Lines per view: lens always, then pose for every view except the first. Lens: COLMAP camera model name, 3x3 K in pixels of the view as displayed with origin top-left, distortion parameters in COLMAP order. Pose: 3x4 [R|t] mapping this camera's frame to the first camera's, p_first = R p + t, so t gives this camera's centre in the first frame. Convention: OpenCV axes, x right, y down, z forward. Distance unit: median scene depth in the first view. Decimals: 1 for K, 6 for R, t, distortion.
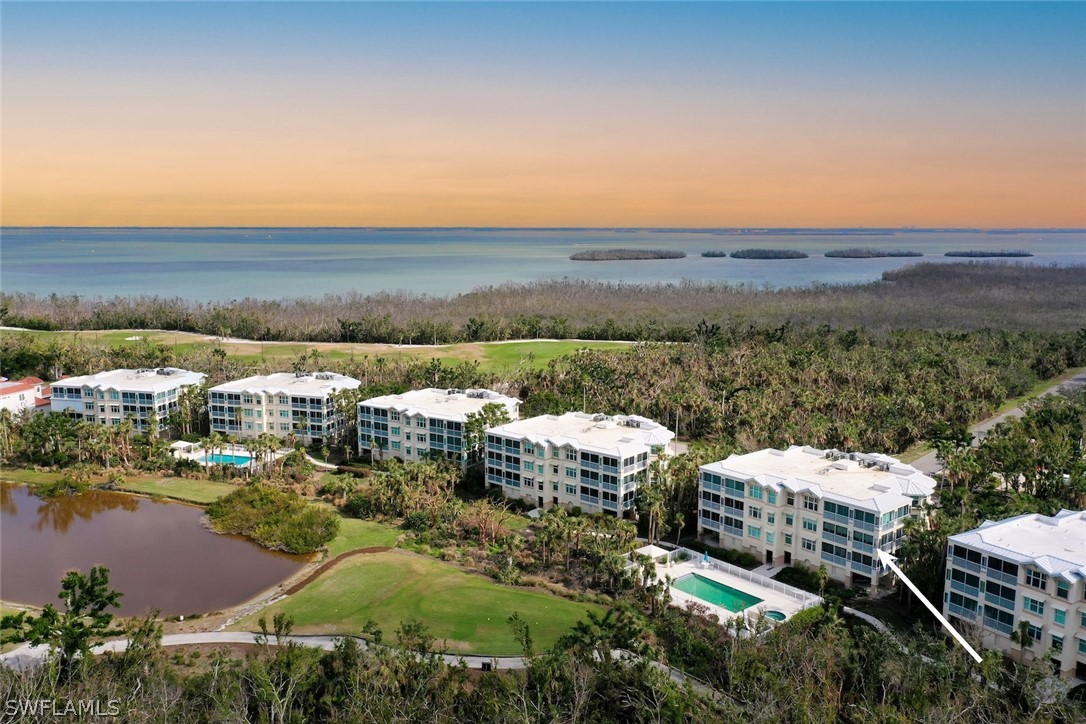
lens RADIAL K [[877.6, 0, 543.0], [0, 877.6, 362.0], [0, 0, 1]] dist [-0.005956, -0.005189]
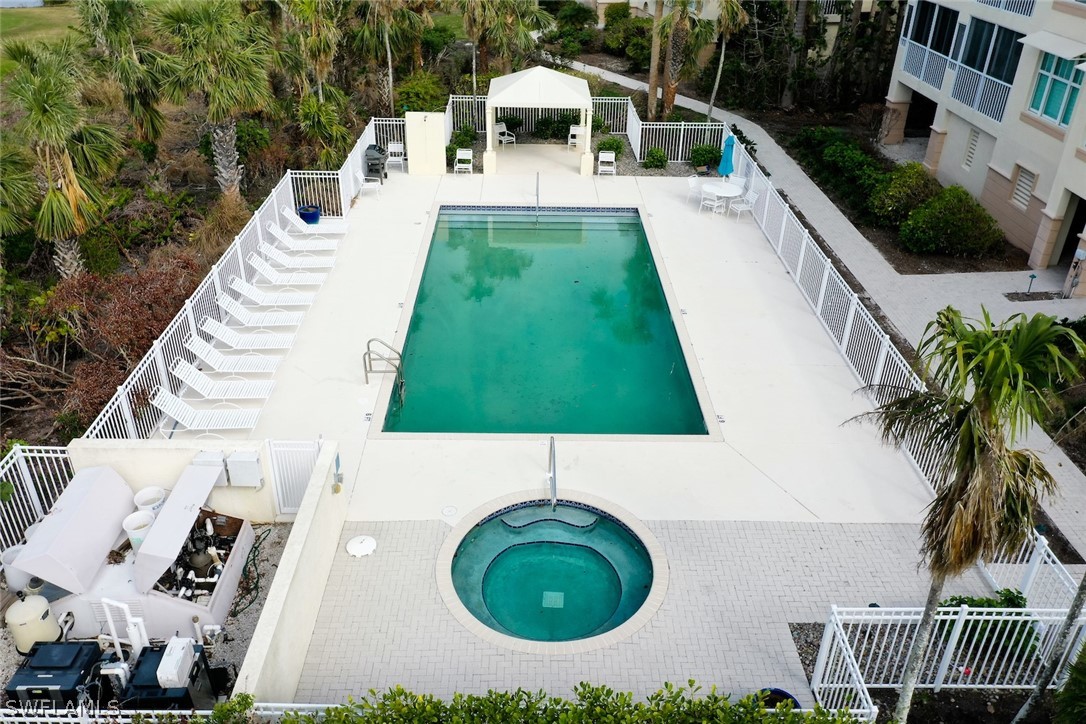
lens RADIAL K [[855.2, 0, 543.0], [0, 855.2, 362.0], [0, 0, 1]] dist [-0.000759, 0.002094]
pose [[0.779300, 0.324916, -0.535837, 0.240753], [-0.110302, 0.912852, 0.393108, 0.165664], [0.616867, -0.247246, 0.747225, 0.699128]]
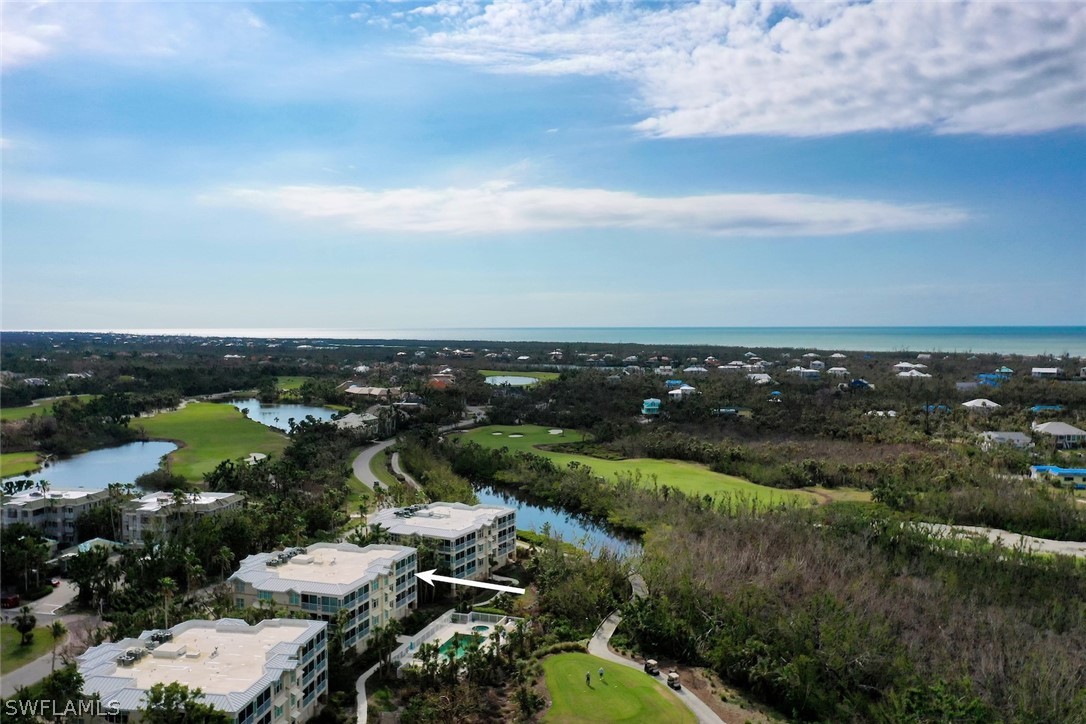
lens RADIAL K [[877.6, 0, 543.0], [0, 877.6, 362.0], [0, 0, 1]] dist [-0.005956, -0.005189]
pose [[-0.532726, -0.033151, 0.845638, -0.746759], [0.129836, 0.984201, 0.120375, -0.223204], [-0.836269, 0.173922, -0.520005, 1.205094]]
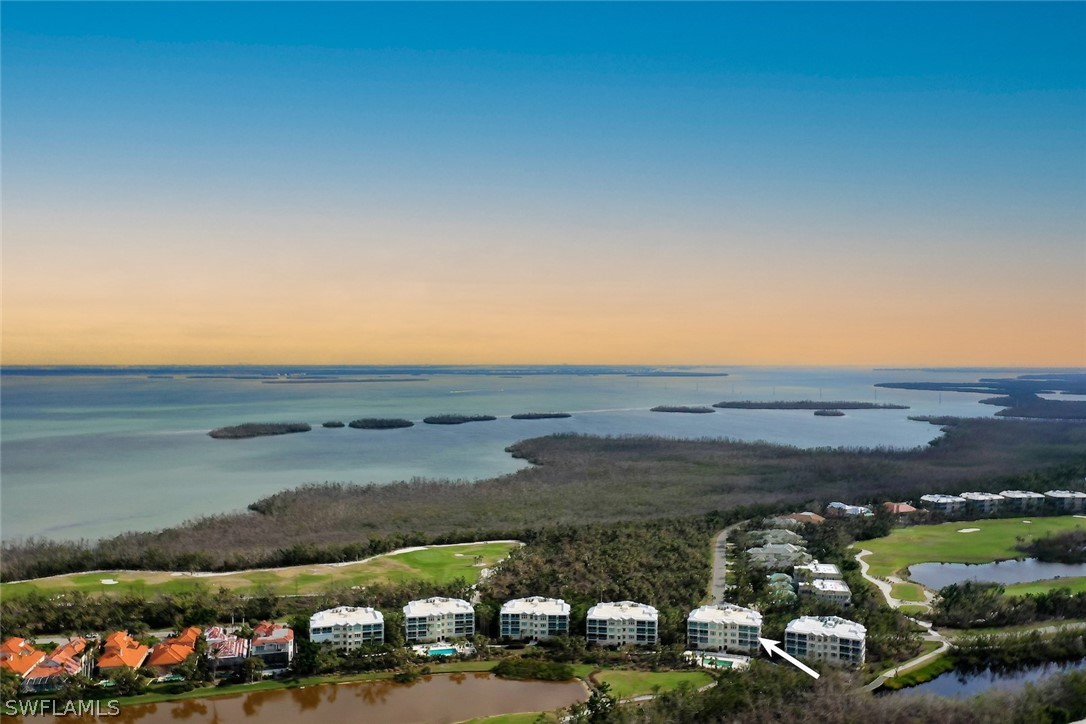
lens RADIAL K [[873.2, 0, 543.0], [0, 873.2, 362.0], [0, 0, 1]] dist [-0.003928, 0.003277]
pose [[0.862752, -0.001169, 0.505626, -1.469368], [0.079061, 0.988009, -0.132618, -0.323410], [-0.499408, 0.154392, 0.852499, -1.124361]]
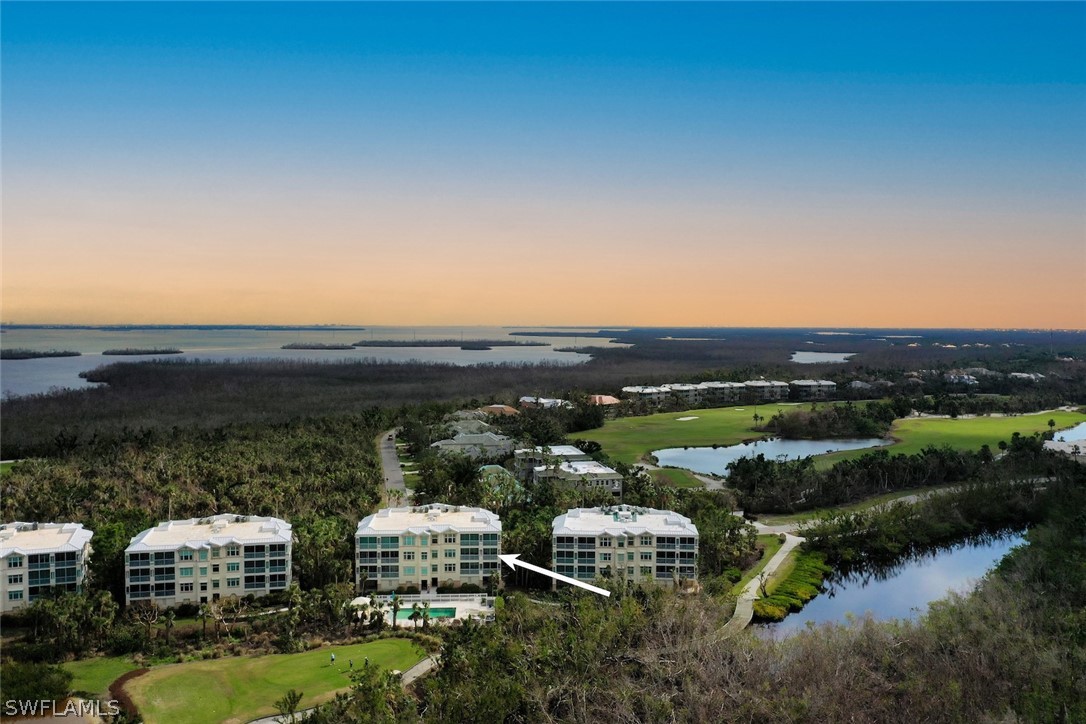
lens RADIAL K [[877.6, 0, 543.0], [0, 877.6, 362.0], [0, 0, 1]] dist [-0.005956, -0.005189]
pose [[0.588903, -0.032558, 0.807548, -0.654255], [0.119567, 0.991703, -0.047212, -0.036237], [-0.799310, 0.124359, 0.587910, -0.016823]]
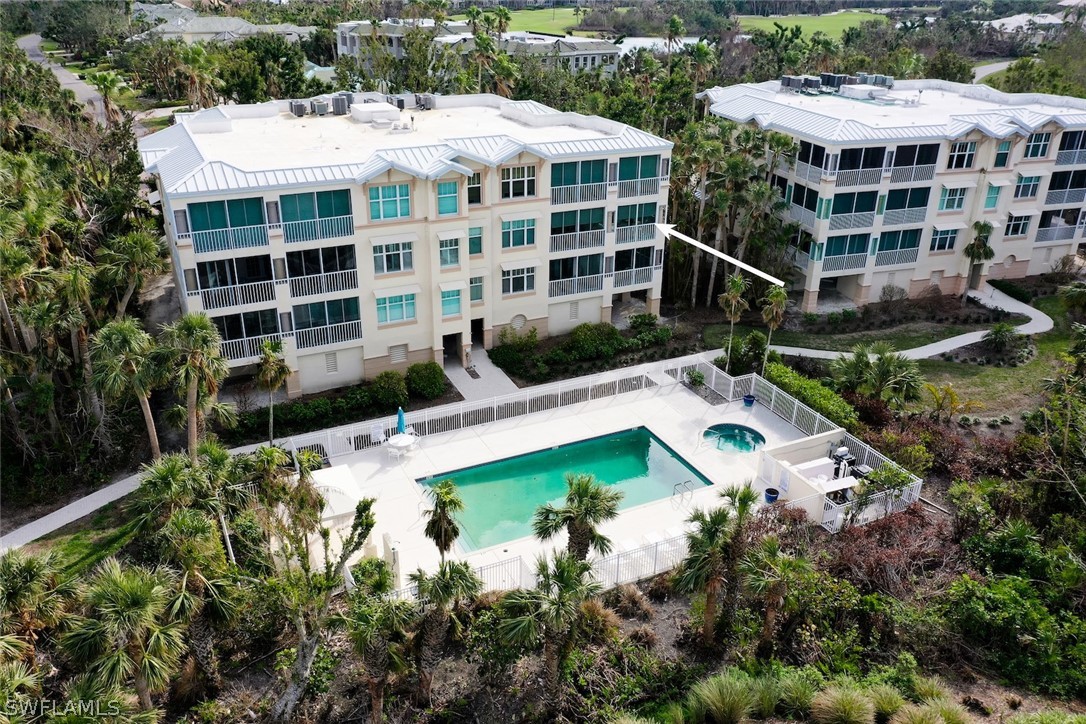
lens RADIAL K [[873.2, 0, 543.0], [0, 873.2, 362.0], [0, 0, 1]] dist [-0.003928, 0.003277]
pose [[0.234214, -0.400699, 0.885768, -0.077789], [0.134725, 0.915697, 0.378614, 0.071152], [-0.962805, 0.030658, 0.268453, 0.743955]]
